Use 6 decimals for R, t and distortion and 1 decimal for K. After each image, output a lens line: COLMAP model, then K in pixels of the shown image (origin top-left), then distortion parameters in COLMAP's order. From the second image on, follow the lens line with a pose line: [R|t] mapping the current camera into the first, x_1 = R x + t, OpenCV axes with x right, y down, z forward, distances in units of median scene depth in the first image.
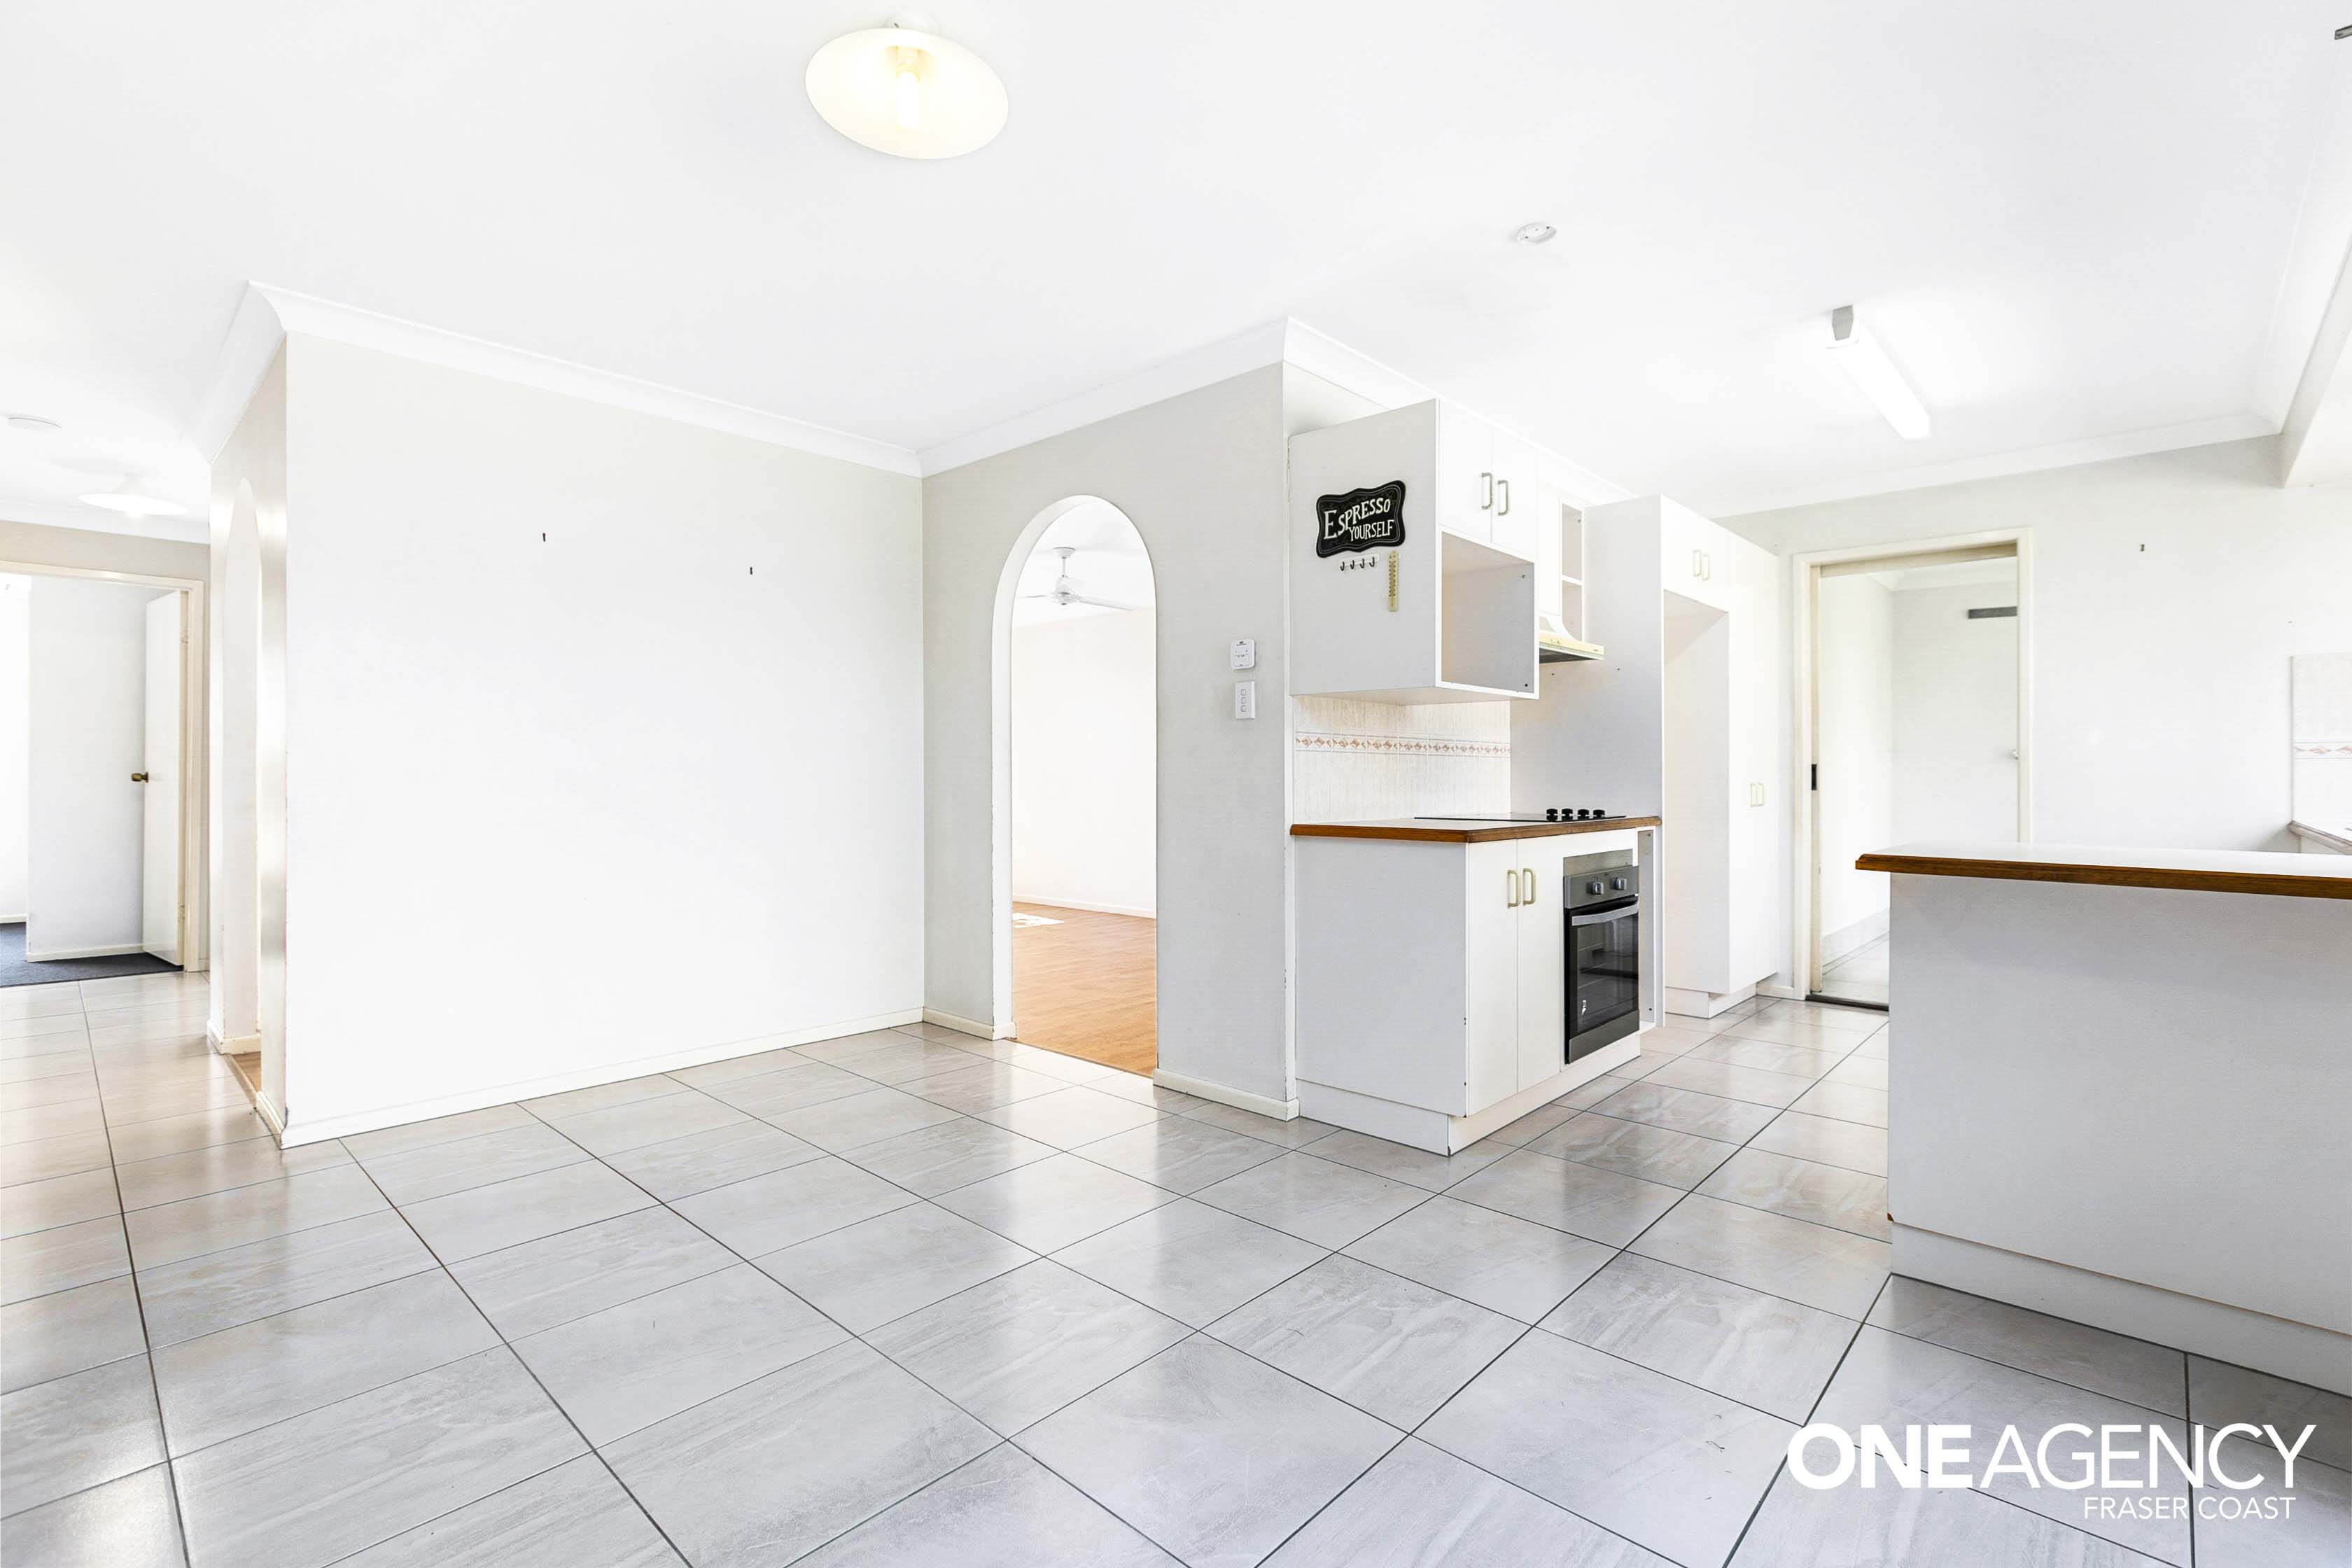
lens RADIAL K [[1064.4, 0, 1193.1], [0, 1064.4, 776.9], [0, 0, 1]] dist [-0.000526, -0.000720]
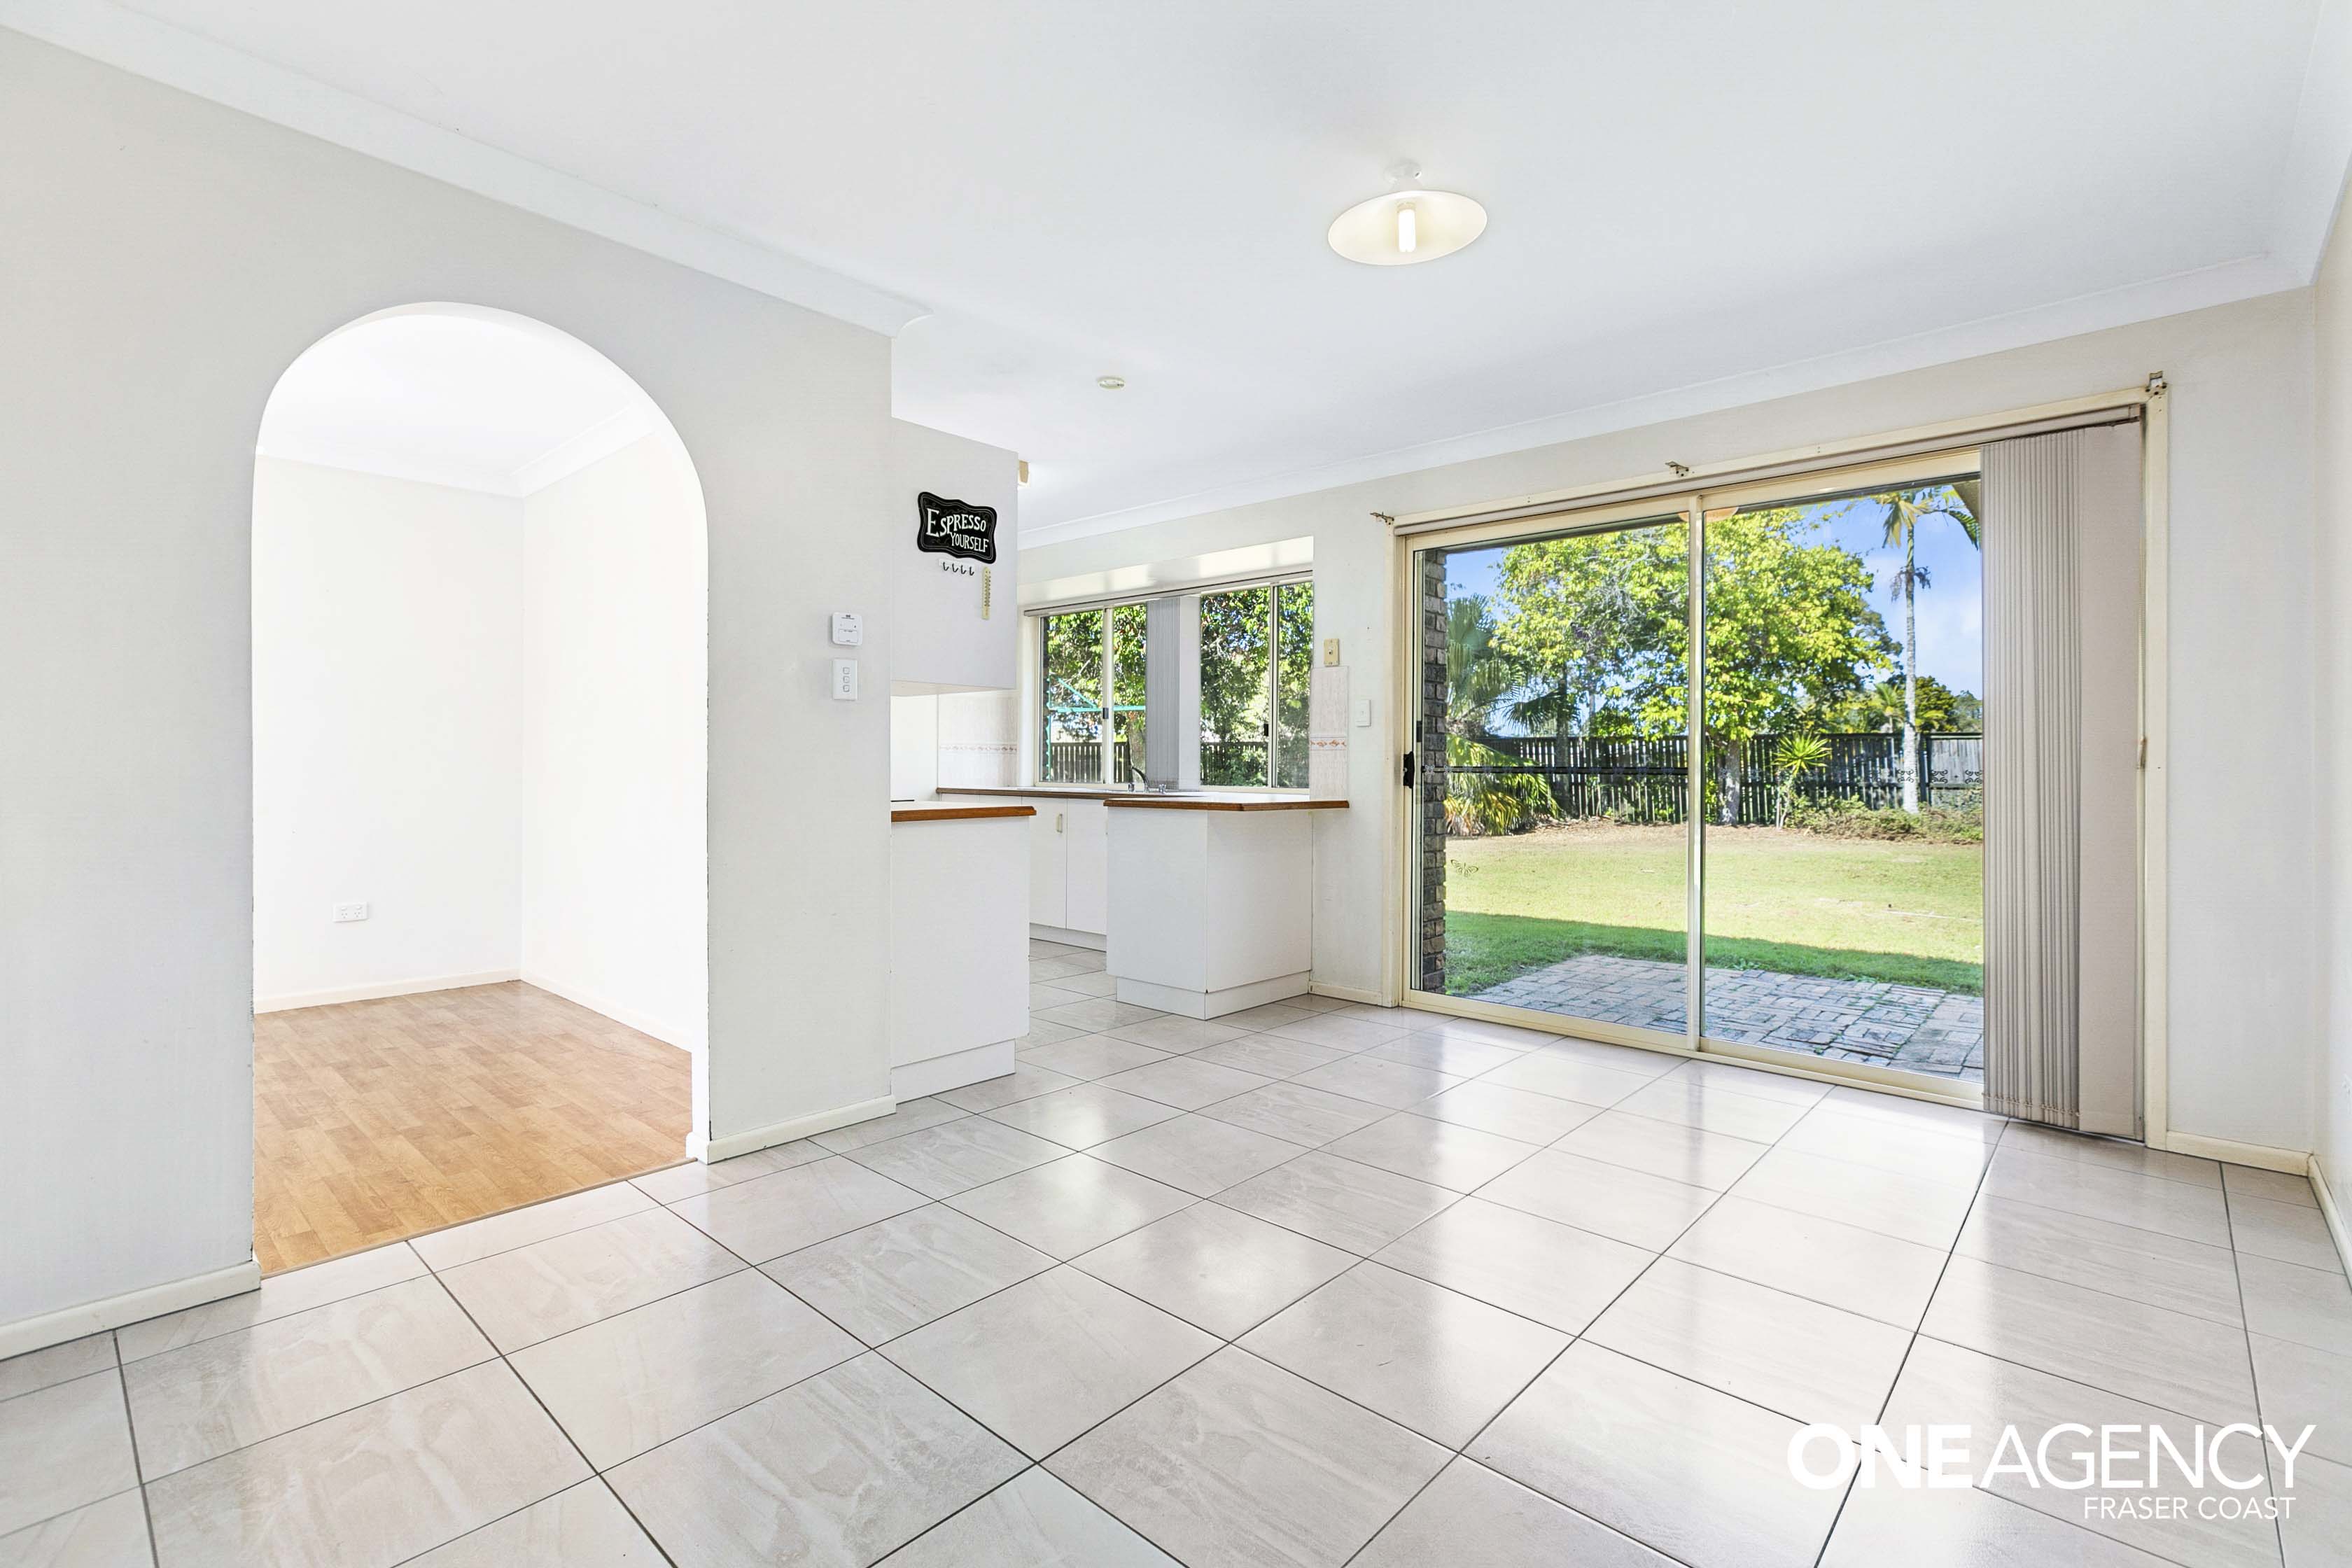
lens RADIAL K [[1064.4, 0, 1177.7], [0, 1064.4, 750.7], [0, 0, 1]] dist [-0.000526, -0.000720]
pose [[0.010135, 0.014471, 0.999844, -0.844782], [-0.005457, 0.999881, -0.014416, 0.001726], [-0.999934, -0.005310, 0.010212, 0.688380]]
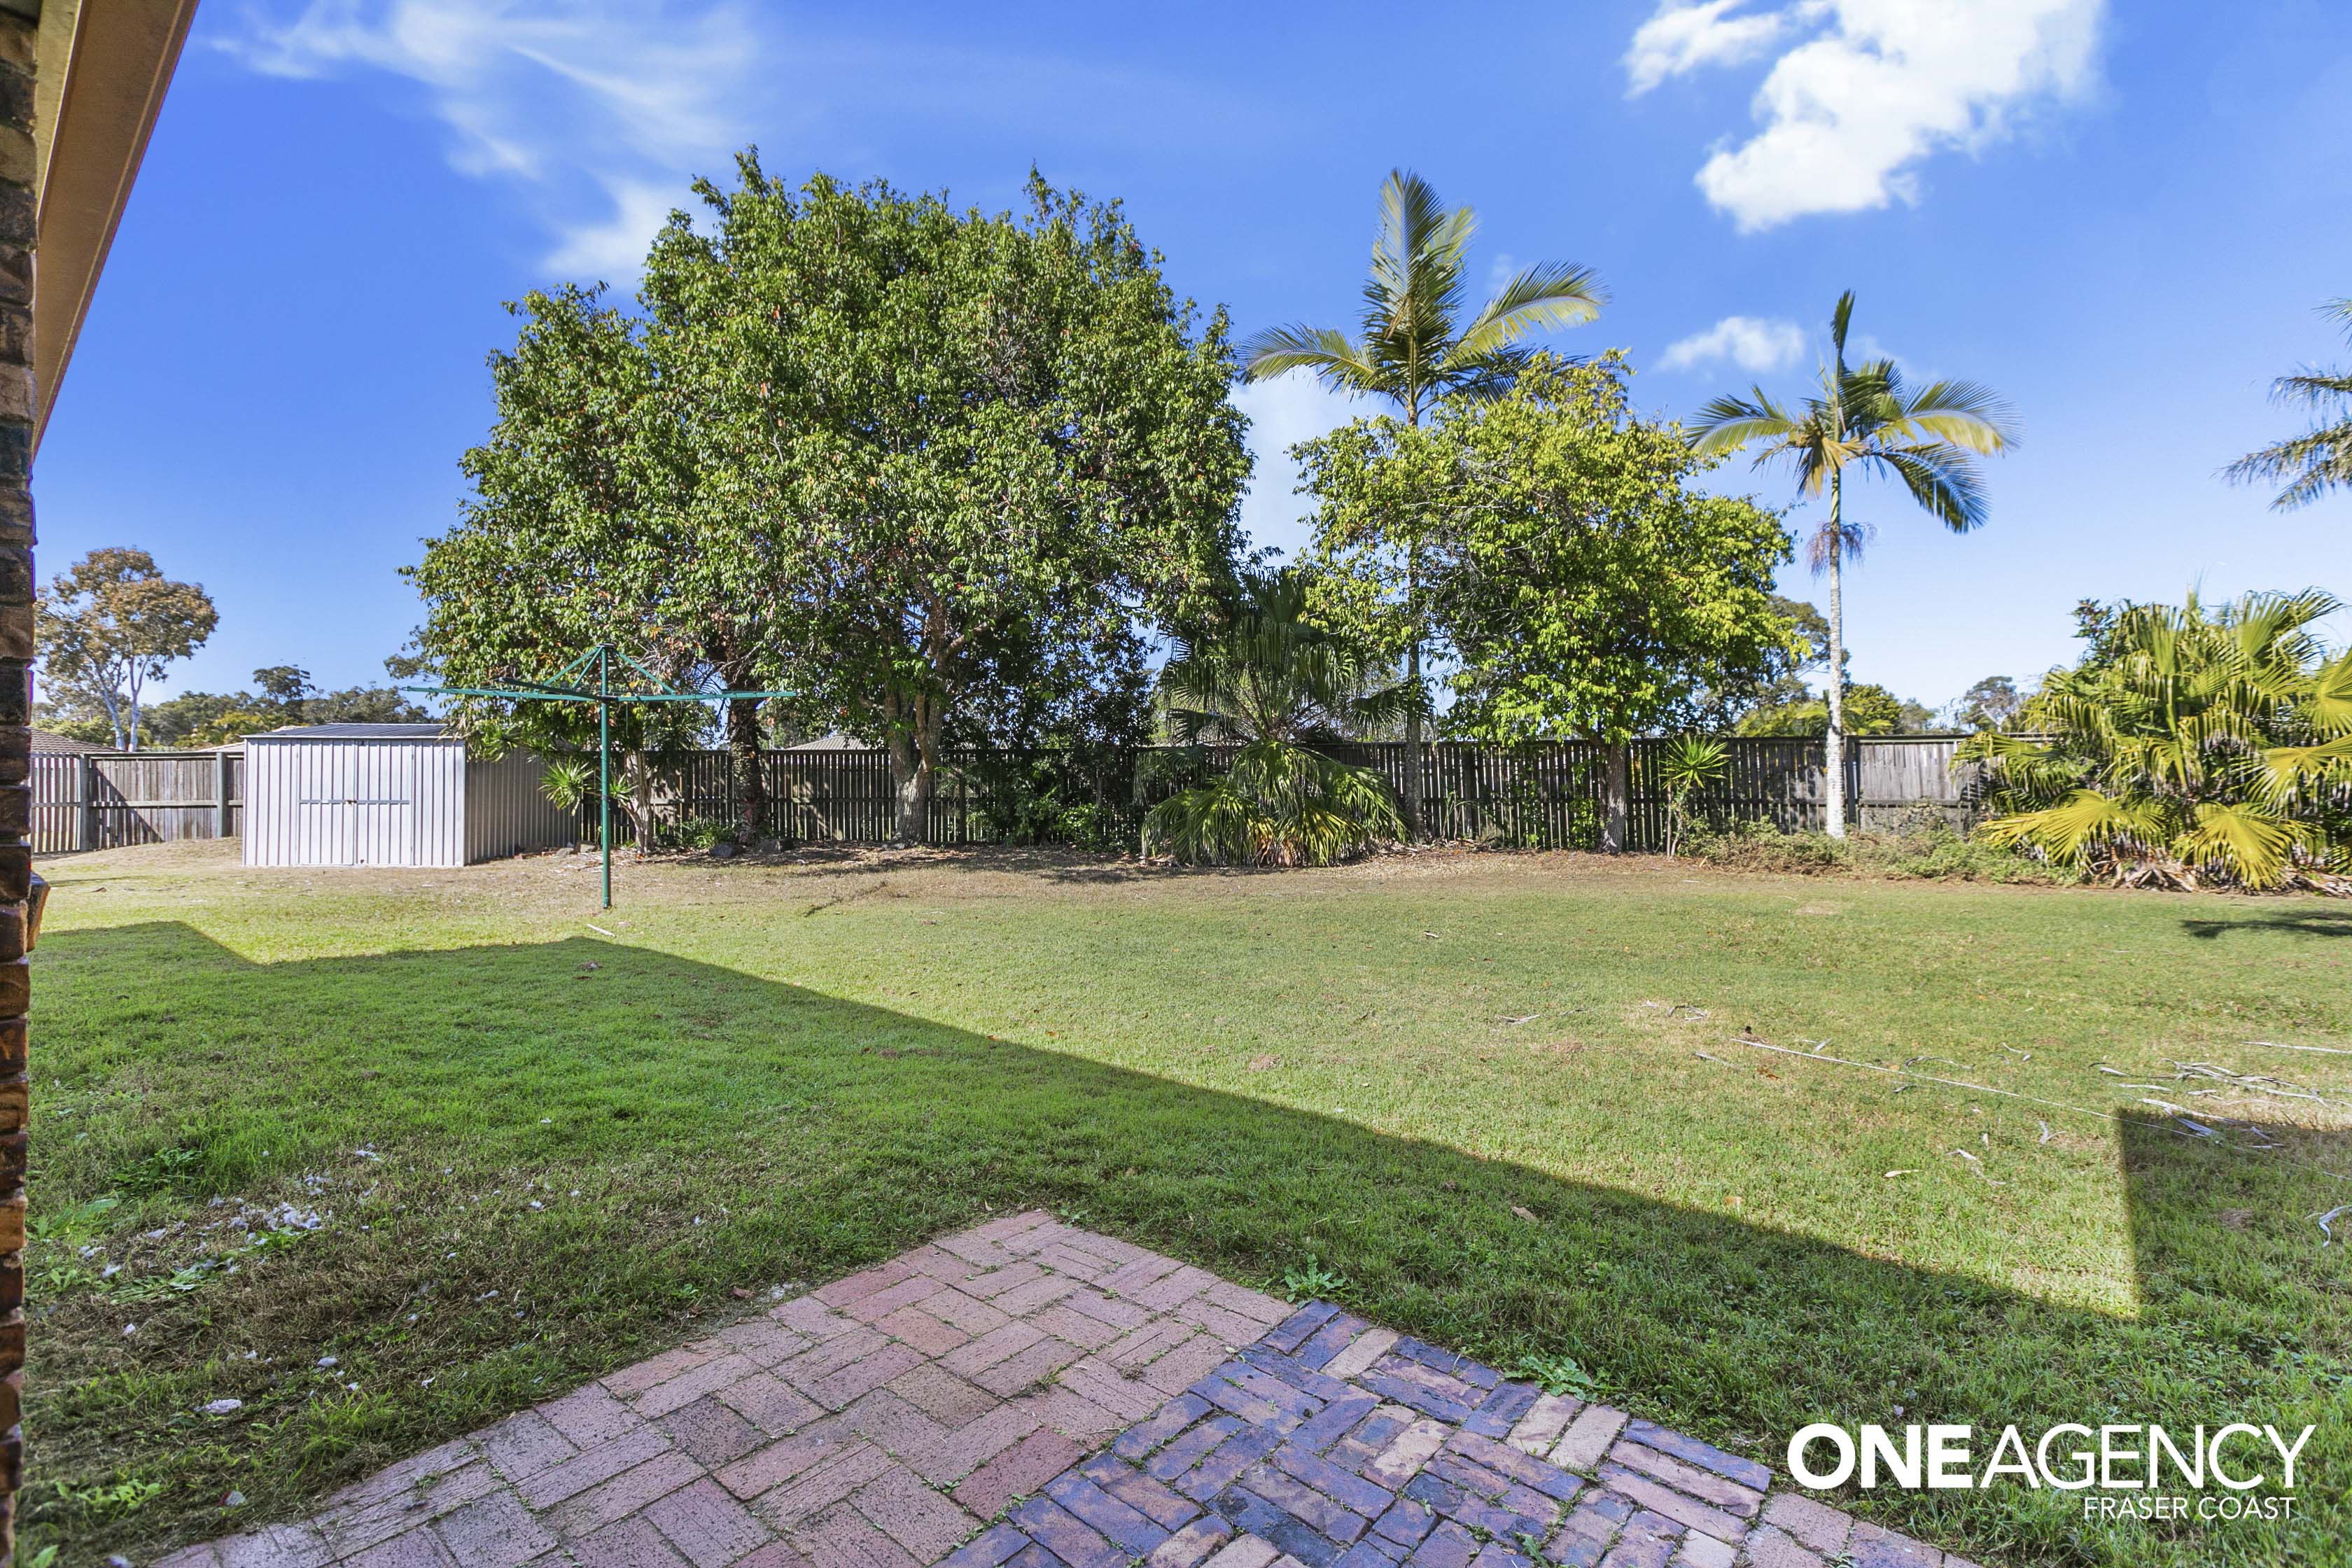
lens RADIAL K [[1064.4, 0, 1179.6], [0, 1064.4, 767.5], [0, 0, 1]] dist [-0.000526, -0.000720]
pose [[-0.021630, 0.010190, 0.999714, 0.357724], [-0.006062, 0.999928, -0.010324, -0.001531], [-0.999748, -0.006284, -0.021567, -0.235267]]
